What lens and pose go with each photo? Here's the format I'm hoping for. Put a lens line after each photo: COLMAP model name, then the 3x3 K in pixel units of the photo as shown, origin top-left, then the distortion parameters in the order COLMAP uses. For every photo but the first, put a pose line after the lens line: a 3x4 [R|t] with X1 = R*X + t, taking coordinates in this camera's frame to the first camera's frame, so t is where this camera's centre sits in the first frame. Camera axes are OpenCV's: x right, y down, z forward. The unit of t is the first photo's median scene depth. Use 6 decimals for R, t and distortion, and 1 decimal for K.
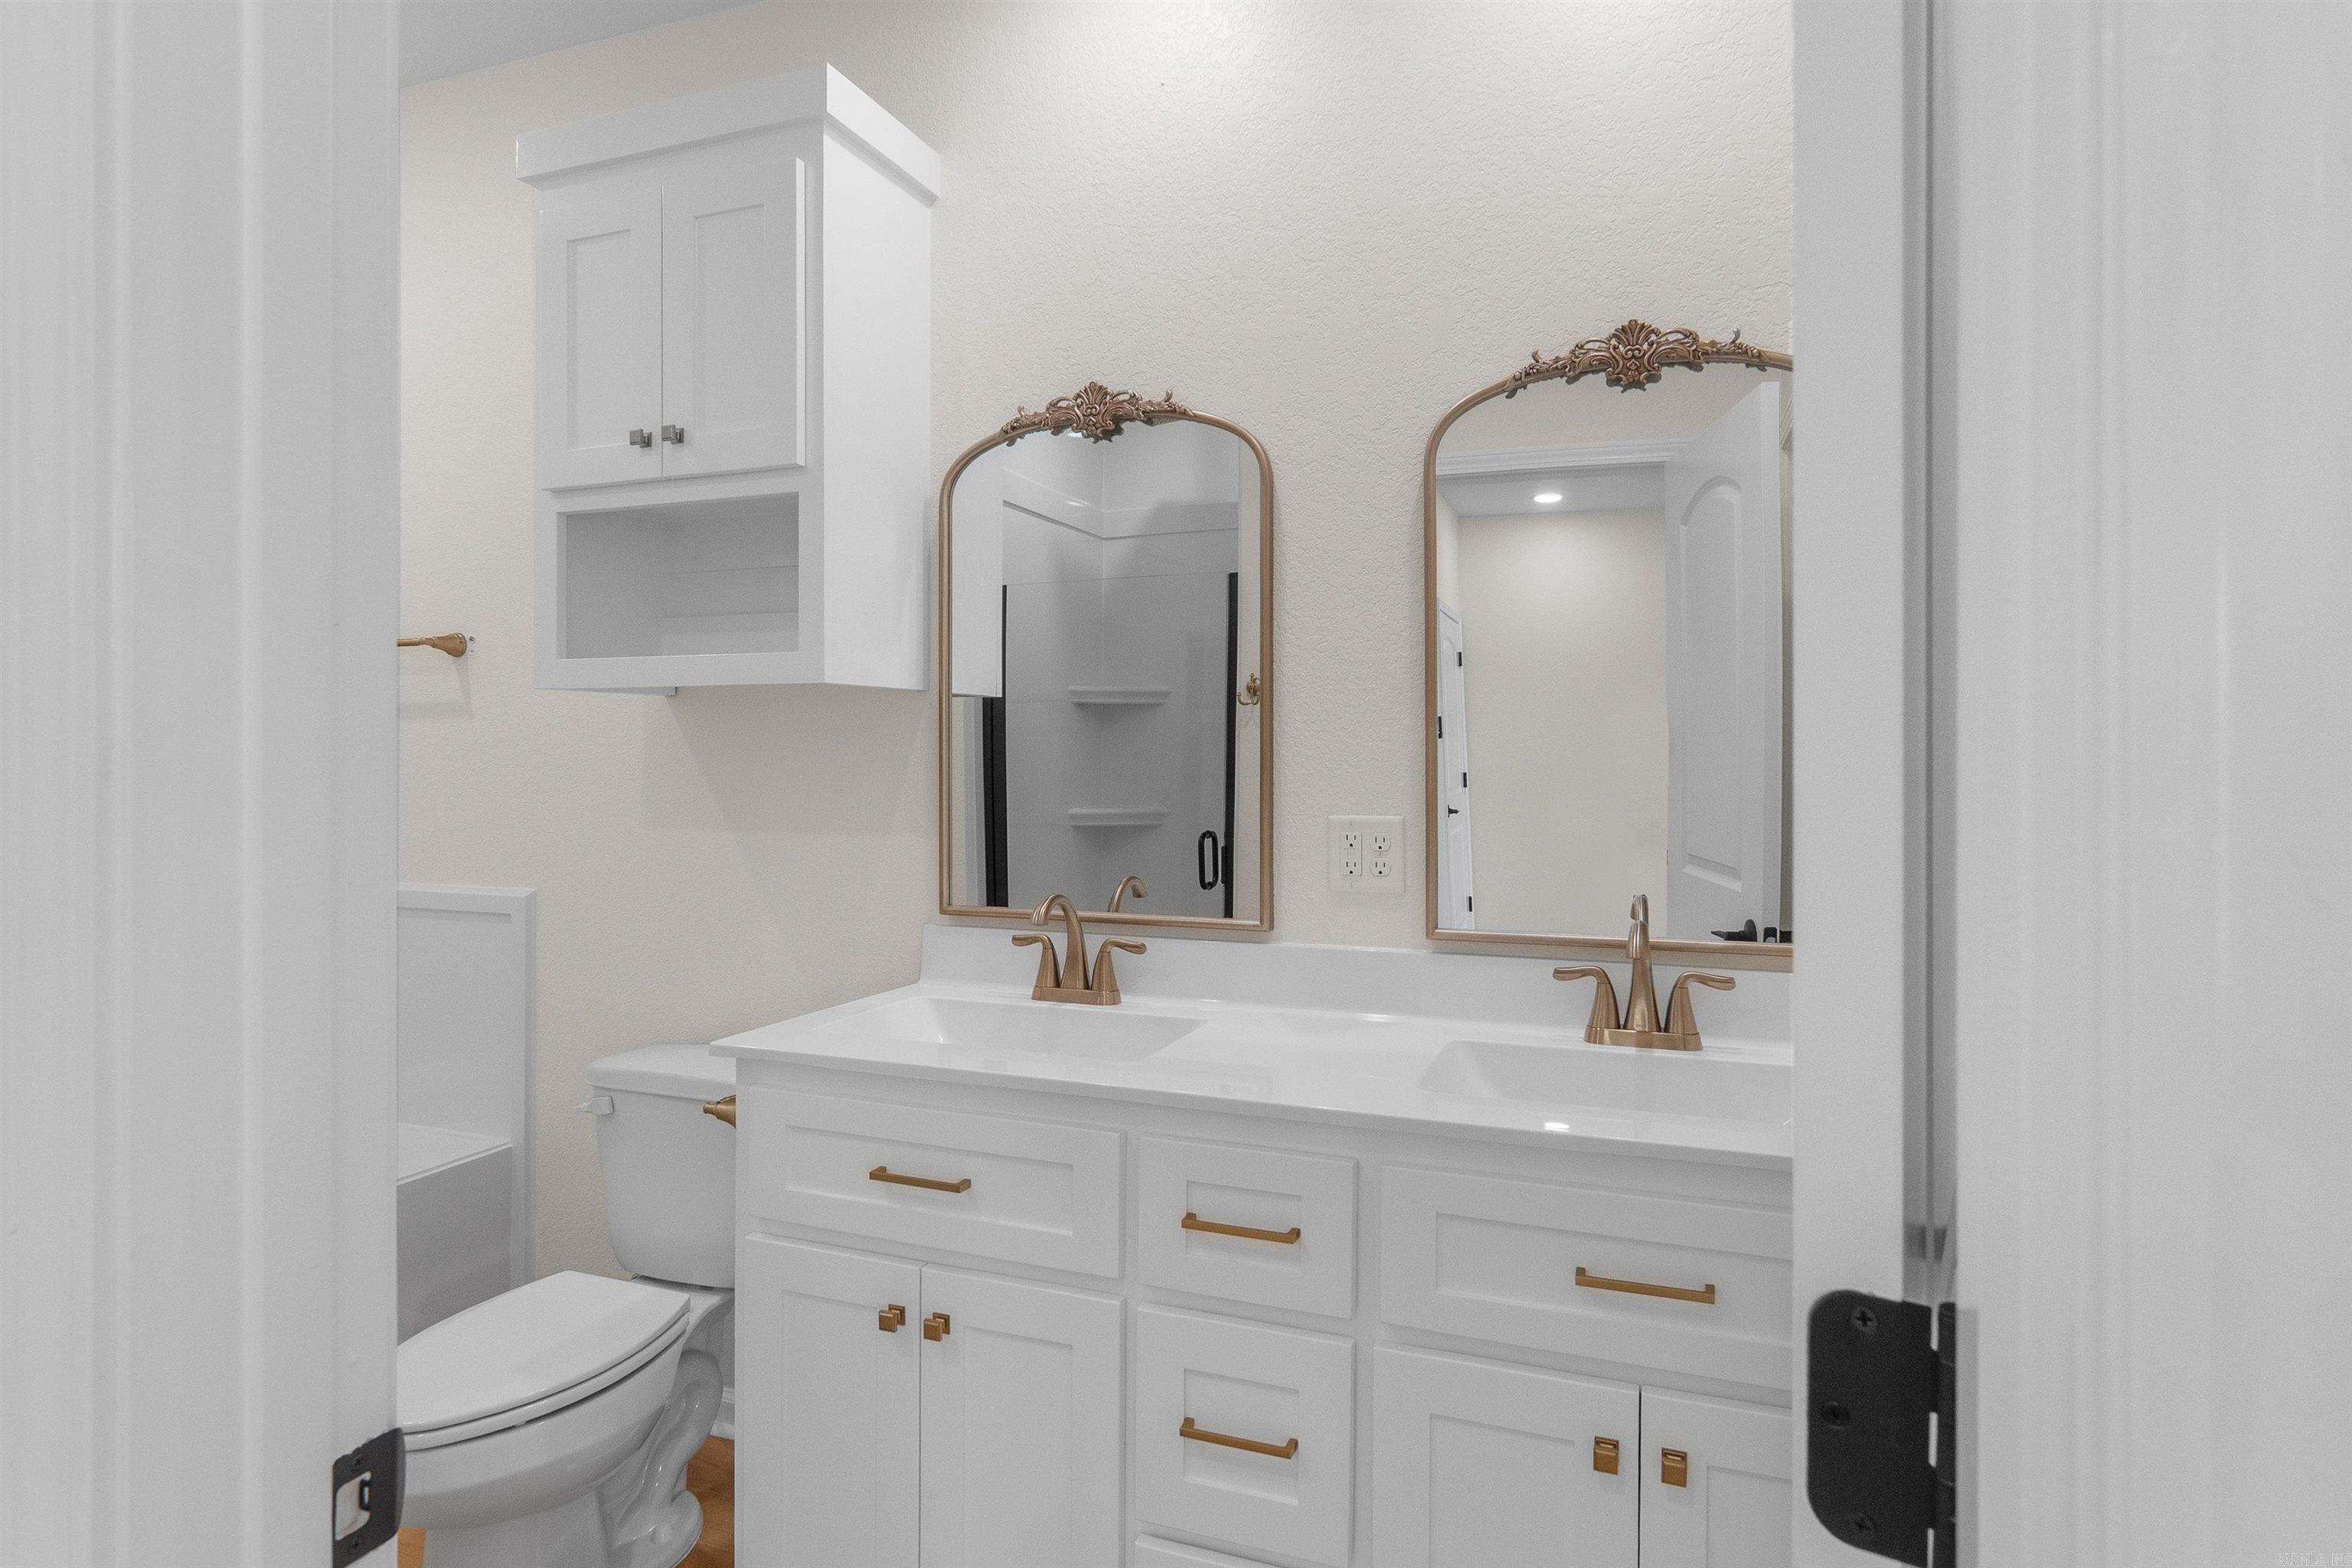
lens RADIAL K [[1263.5, 0, 1160.8], [0, 1263.5, 774.3], [0, 0, 1]] dist [-0.034778, 0.010052]
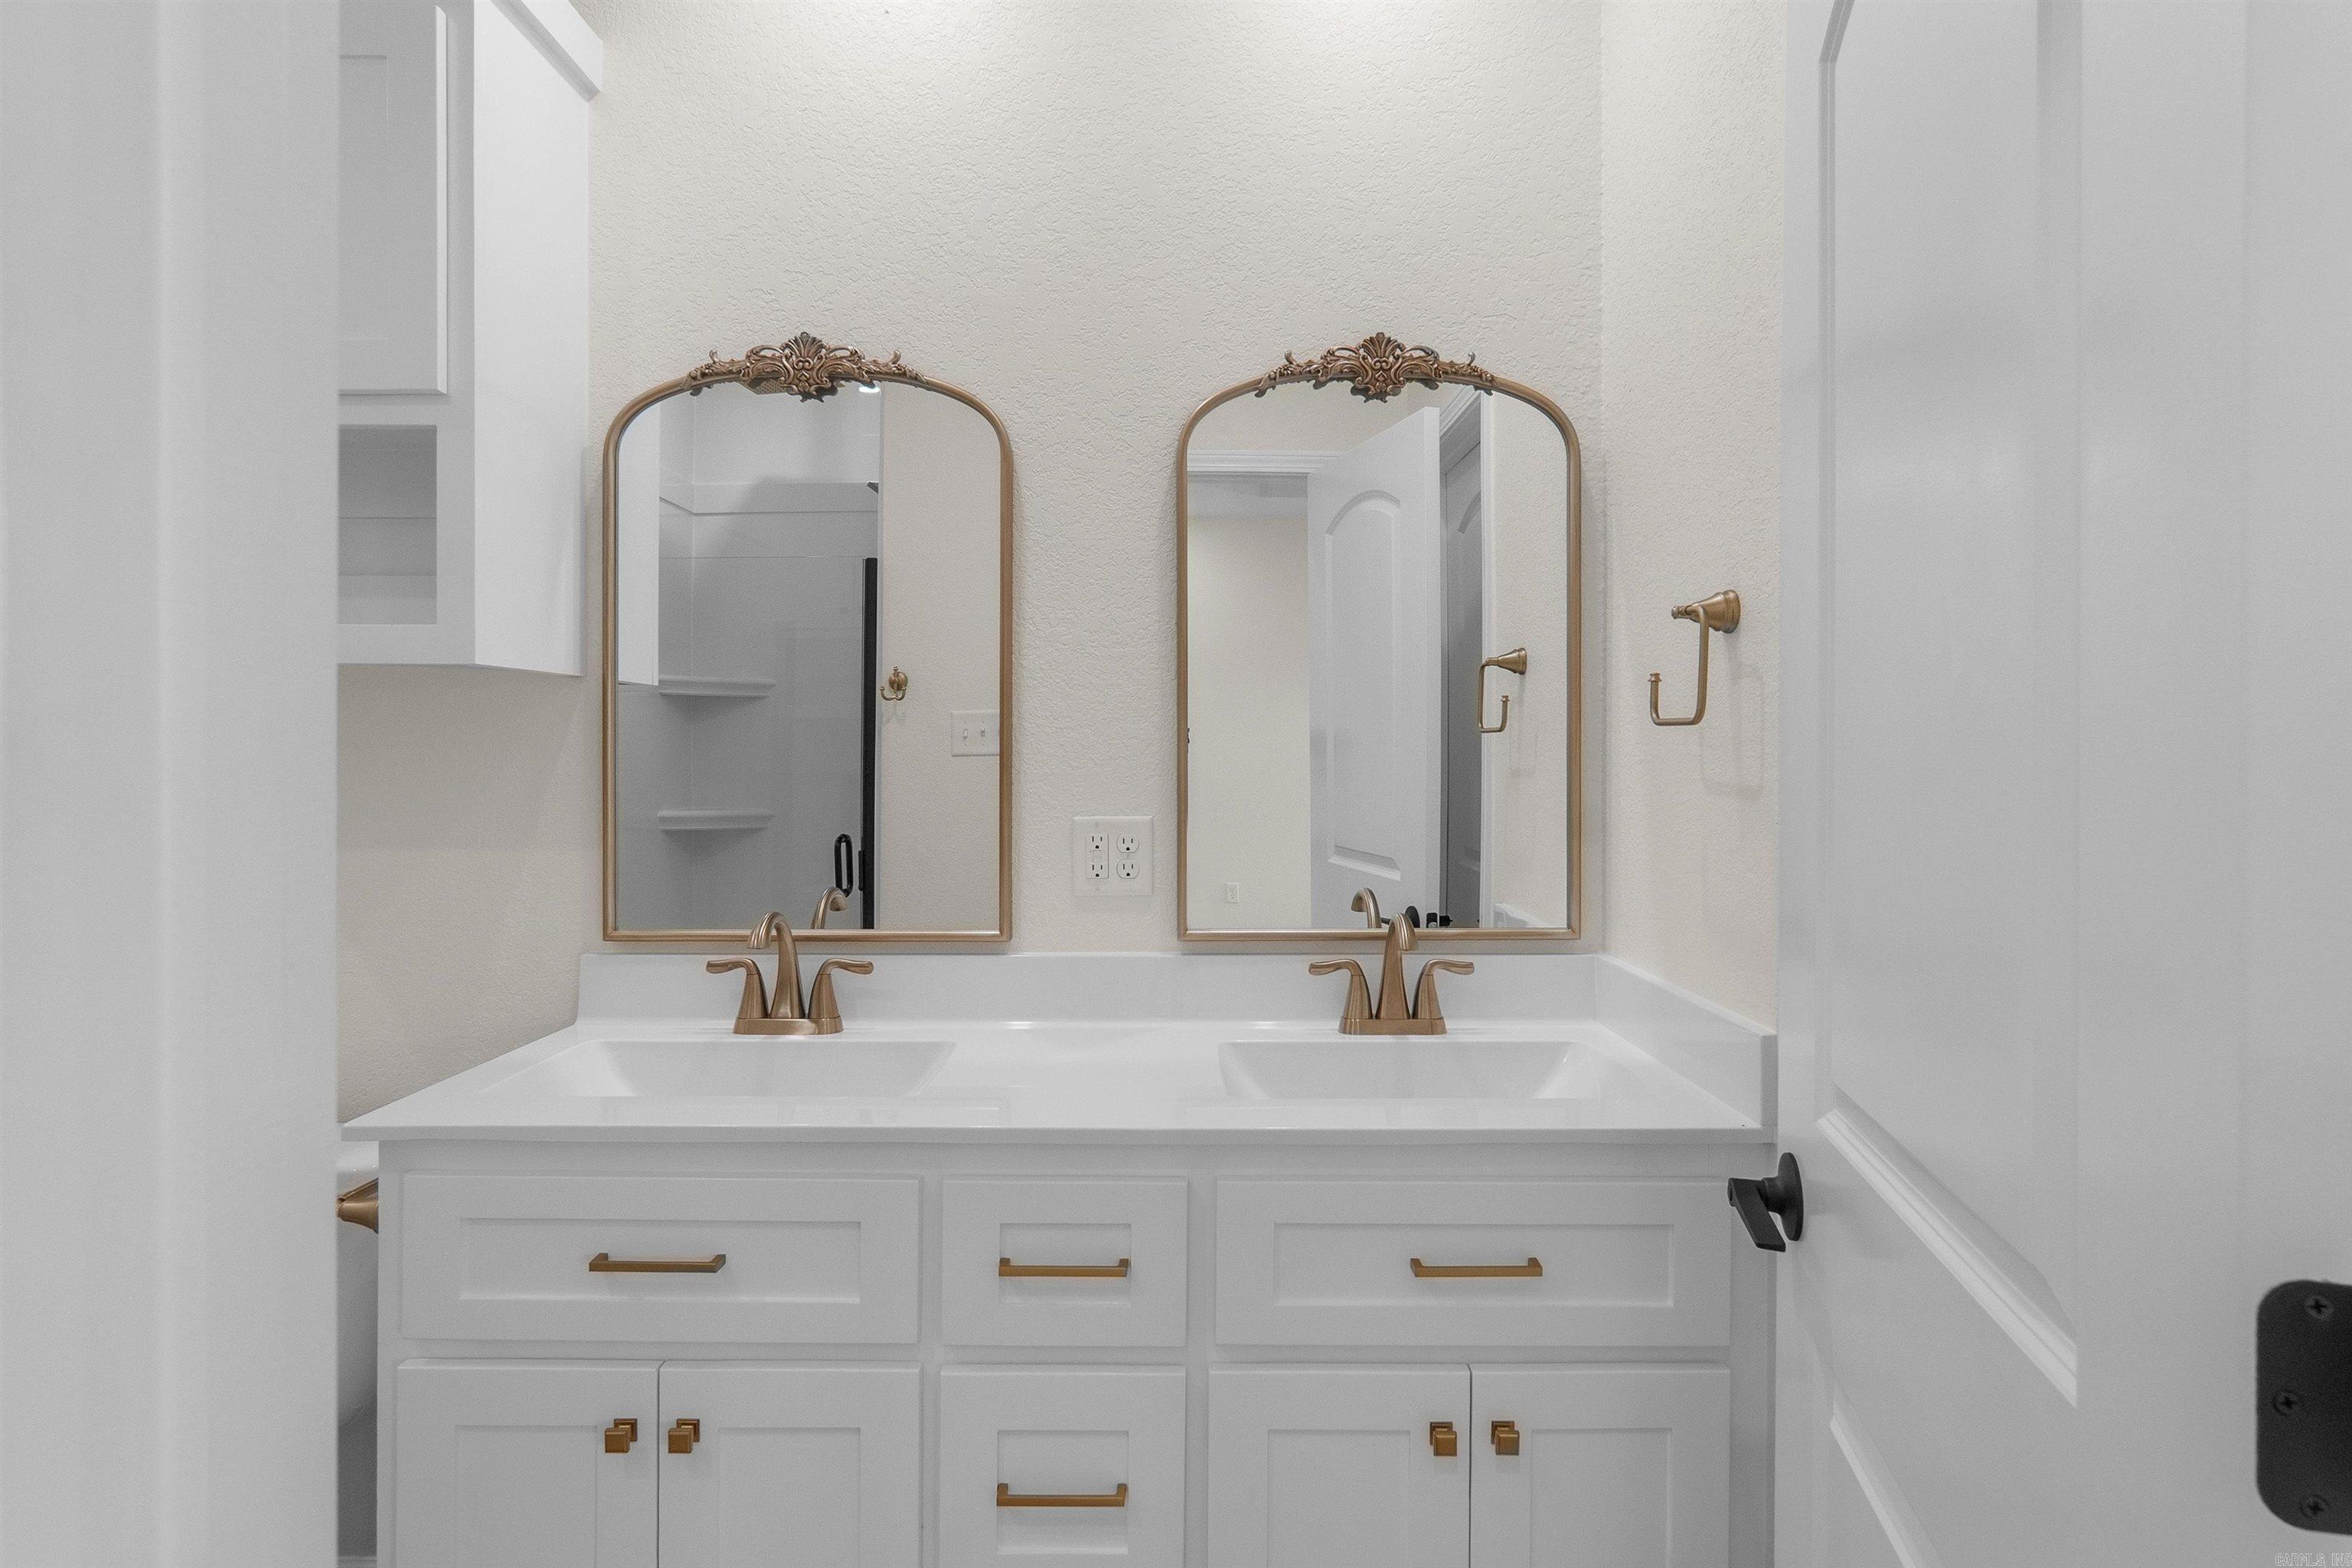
lens RADIAL K [[1263.5, 0, 1192.2], [0, 1263.5, 776.9], [0, 0, 1]] dist [-0.034778, 0.010052]
pose [[0.927784, -0.006785, 0.373056, -0.145536], [0.005004, 0.999971, 0.005741, -0.002564], [-0.373084, -0.003459, 0.927791, 0.086384]]
